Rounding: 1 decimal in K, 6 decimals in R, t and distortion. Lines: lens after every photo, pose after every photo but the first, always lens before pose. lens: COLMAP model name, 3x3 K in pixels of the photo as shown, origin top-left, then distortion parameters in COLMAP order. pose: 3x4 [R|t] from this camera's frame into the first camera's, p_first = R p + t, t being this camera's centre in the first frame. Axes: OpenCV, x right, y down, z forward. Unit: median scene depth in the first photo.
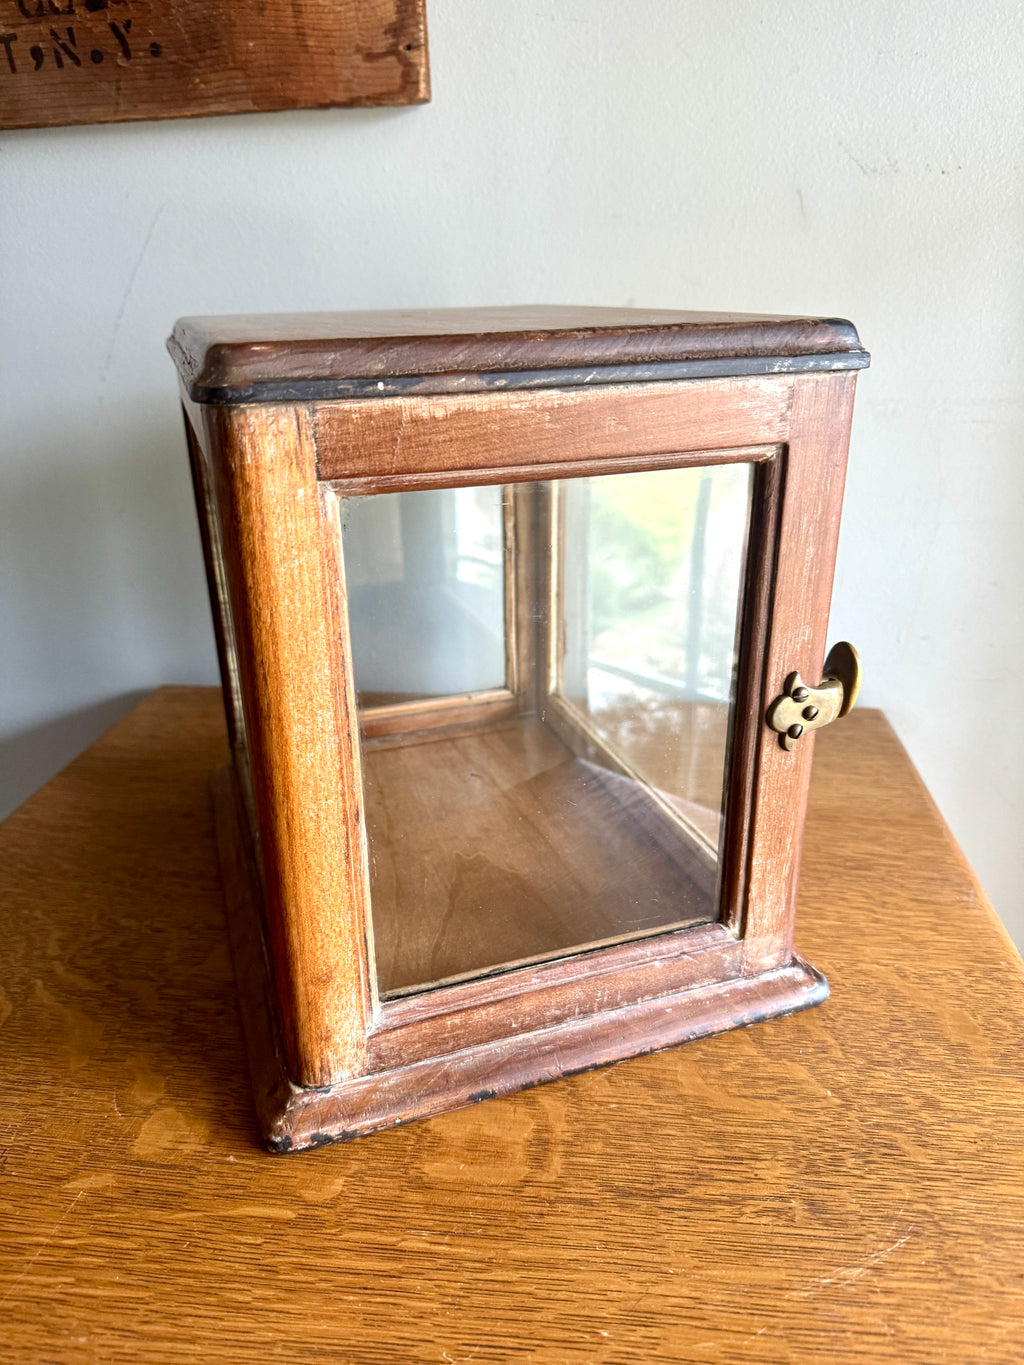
lens RADIAL K [[990.9, 0, 508.3], [0, 990.9, 682.1], [0, 0, 1]] dist [-0.019362, 0.002697]
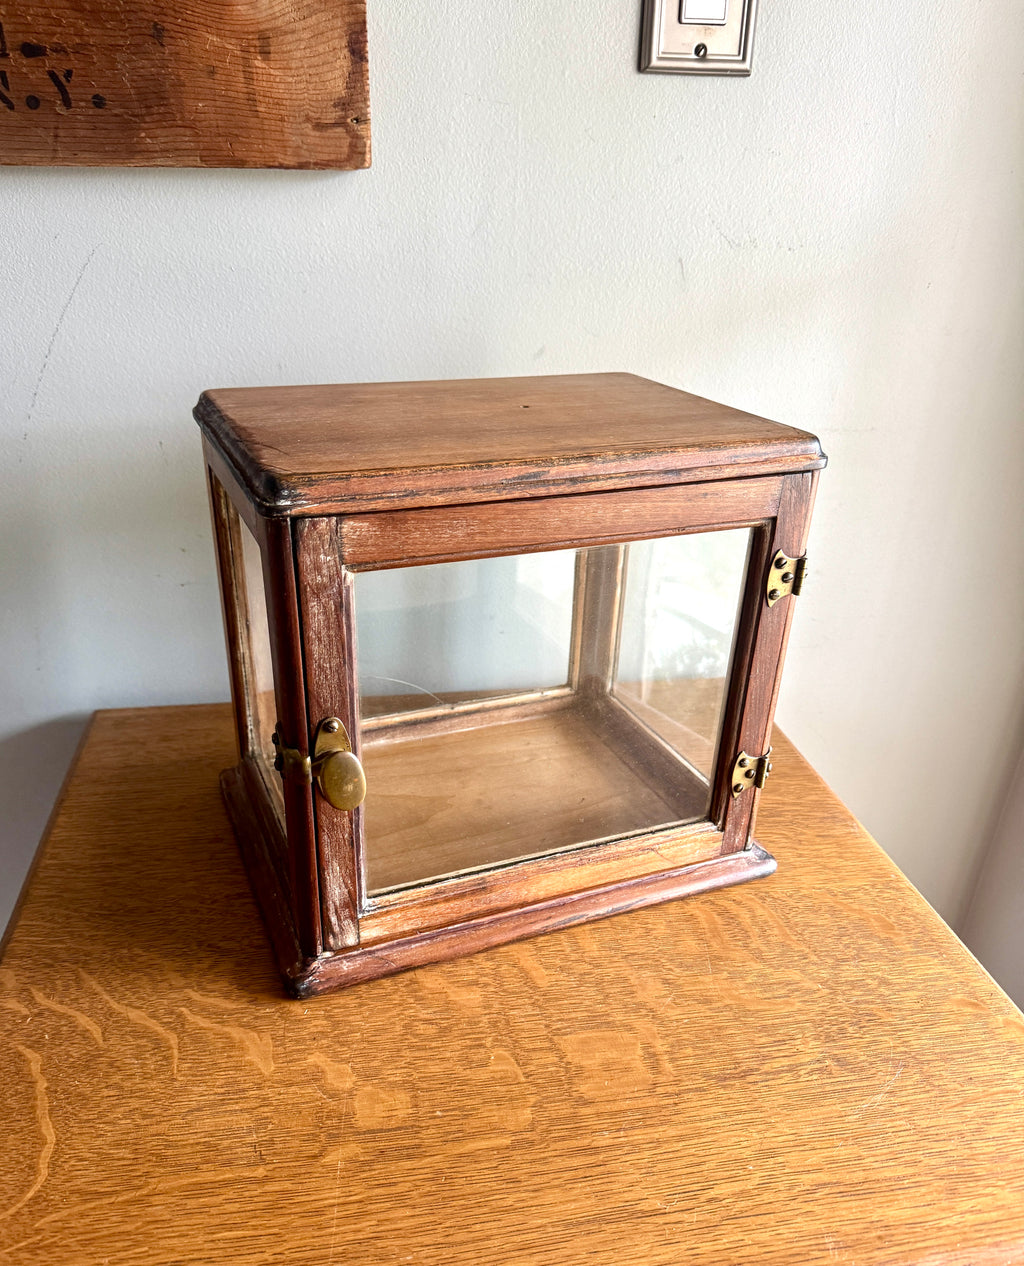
lens RADIAL K [[1002.3, 0, 499.8], [0, 1002.3, 697.1], [0, 0, 1]] dist [0.019548, -0.040082]
pose [[0.957713, -0.092731, 0.272373, -0.441067], [0.067116, 0.992526, 0.101922, -0.166907], [-0.279789, -0.079331, 0.956778, -0.218099]]
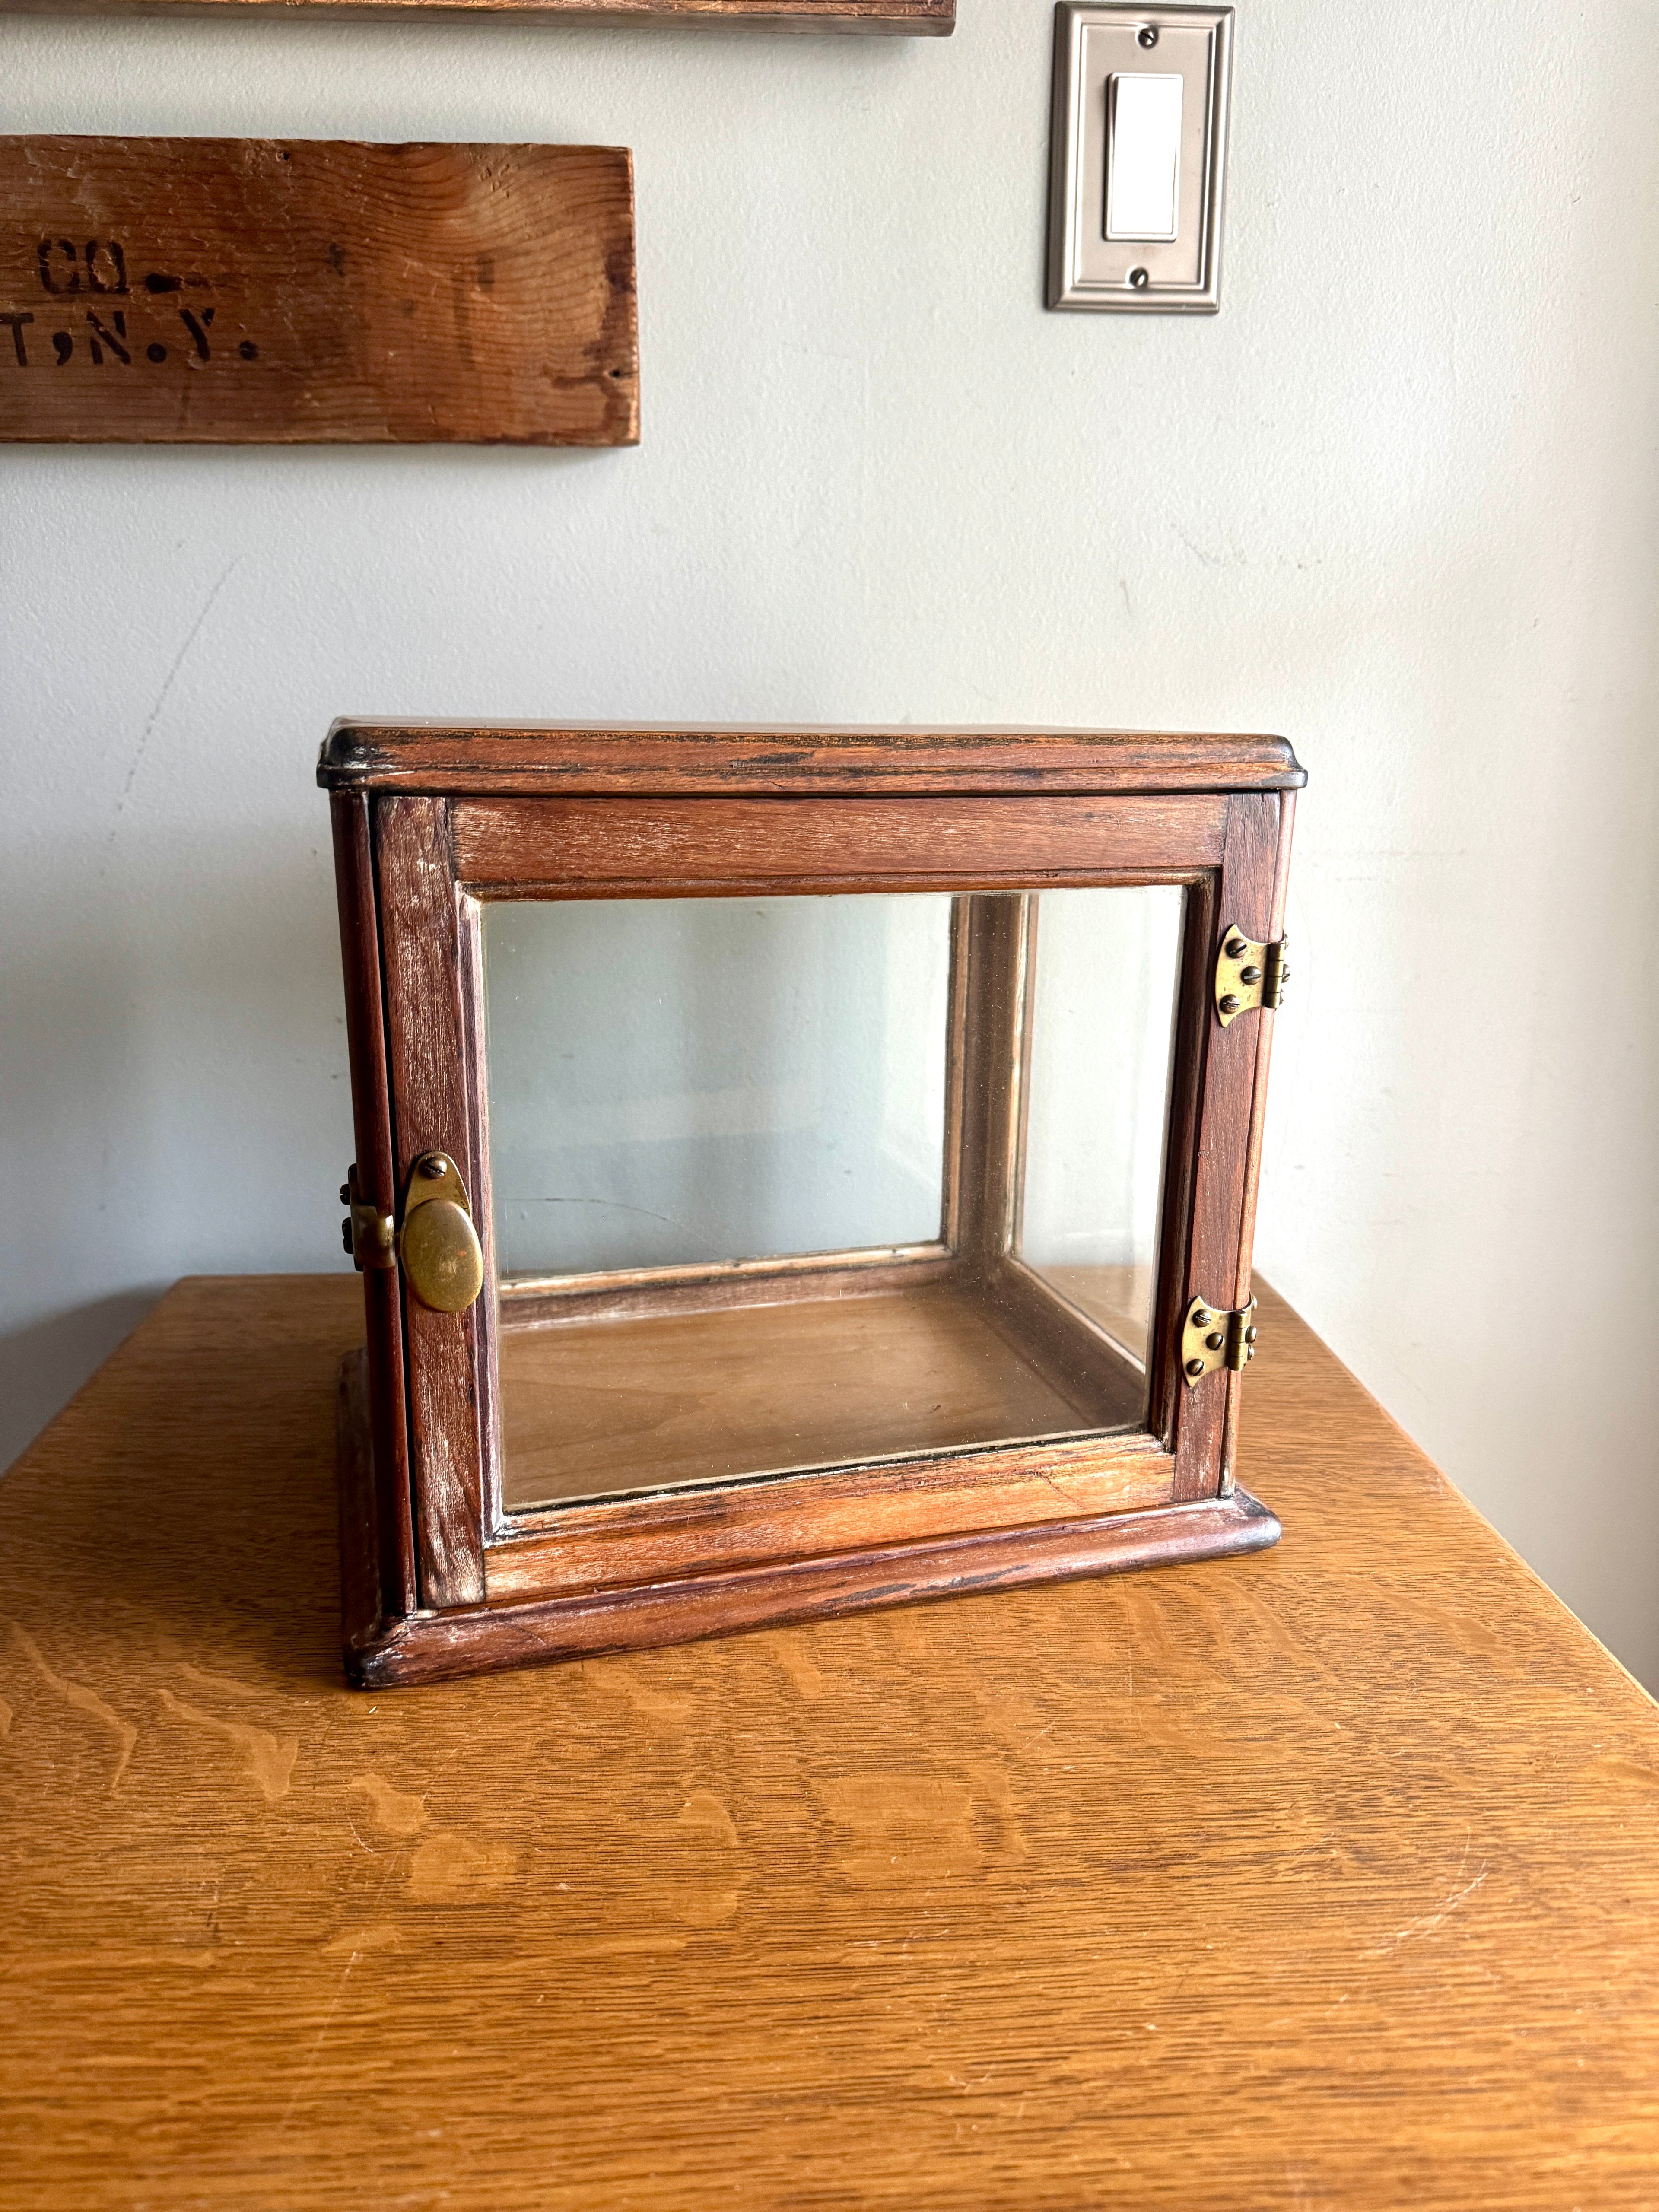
lens RADIAL K [[1594.5, 0, 820.6], [0, 1594.5, 1101.4], [0, 0, 1]] dist [-0.006905, -0.004236]
pose [[0.982665, -0.017188, 0.184592, -0.256845], [0.041414, 0.990883, -0.128199, 0.075894], [-0.180705, 0.133621, 0.974418, -0.165114]]
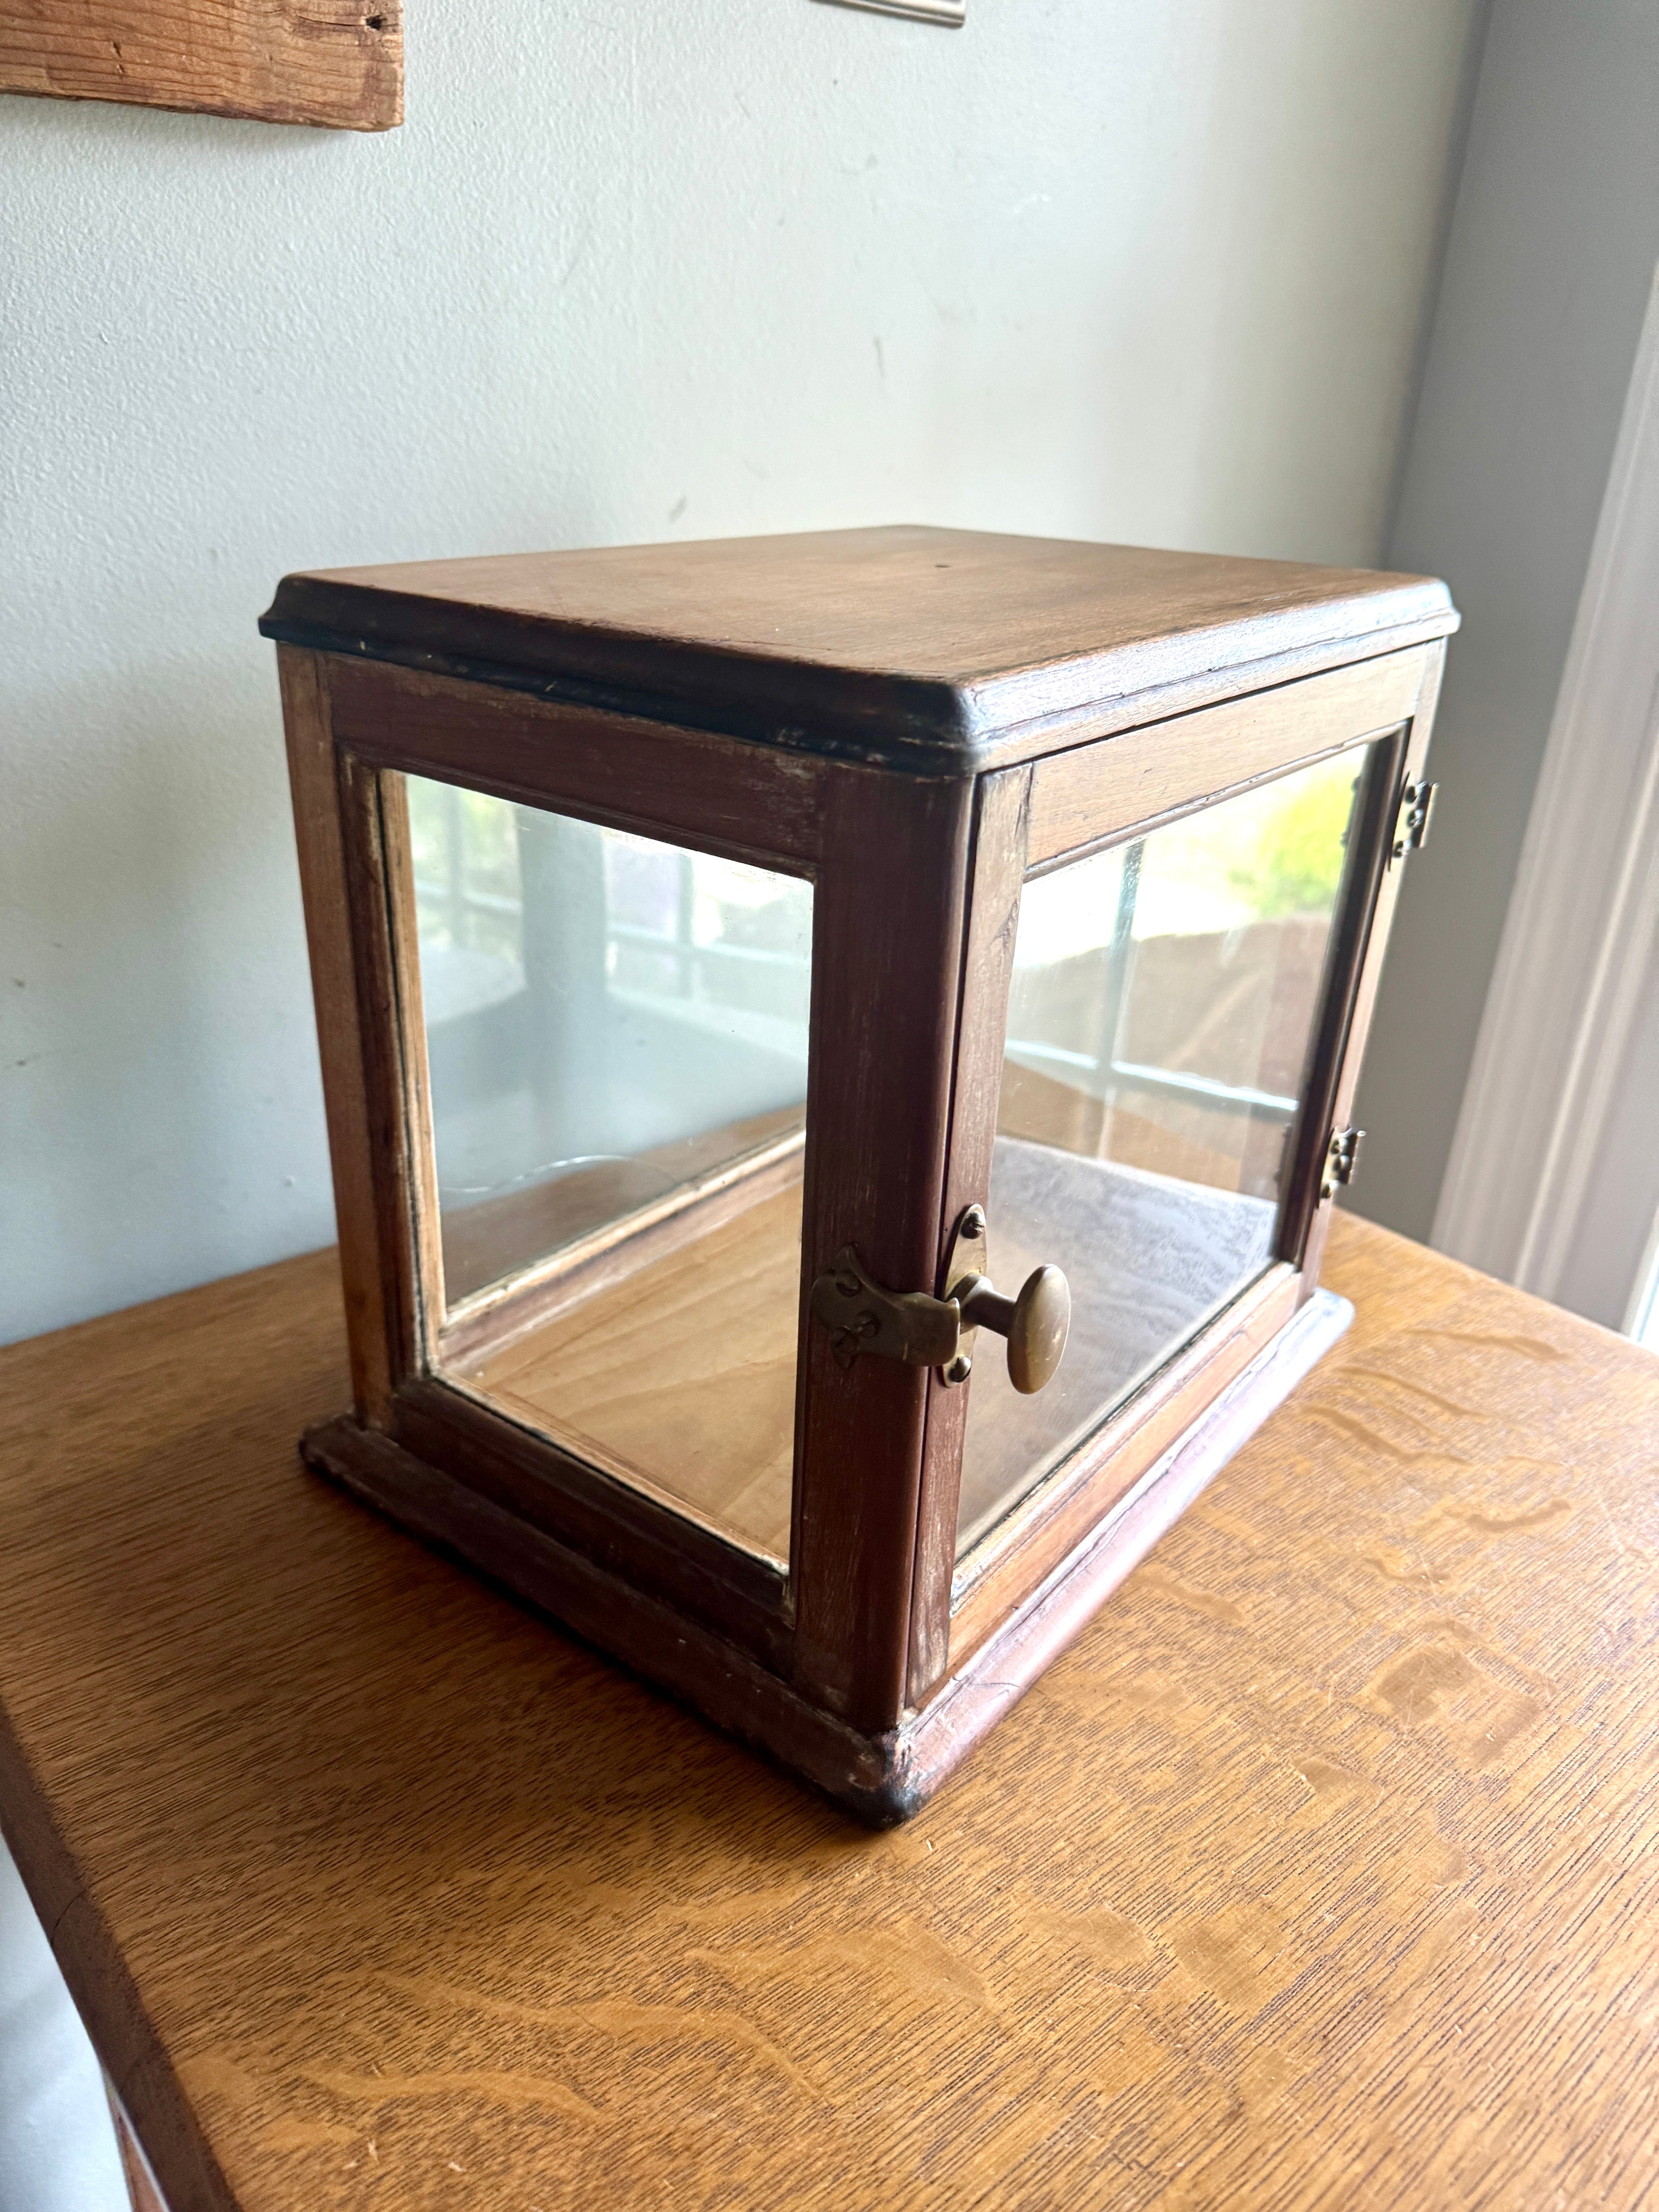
lens RADIAL K [[1601.3, 0, 818.8], [0, 1601.3, 1108.7], [0, 0, 1]] dist [-0.008161, -0.004205]
pose [[0.689990, -0.266574, 0.672943, -0.936883], [0.227394, 0.962473, 0.148112, -0.235743], [-0.687172, 0.050827, 0.724714, 0.369757]]
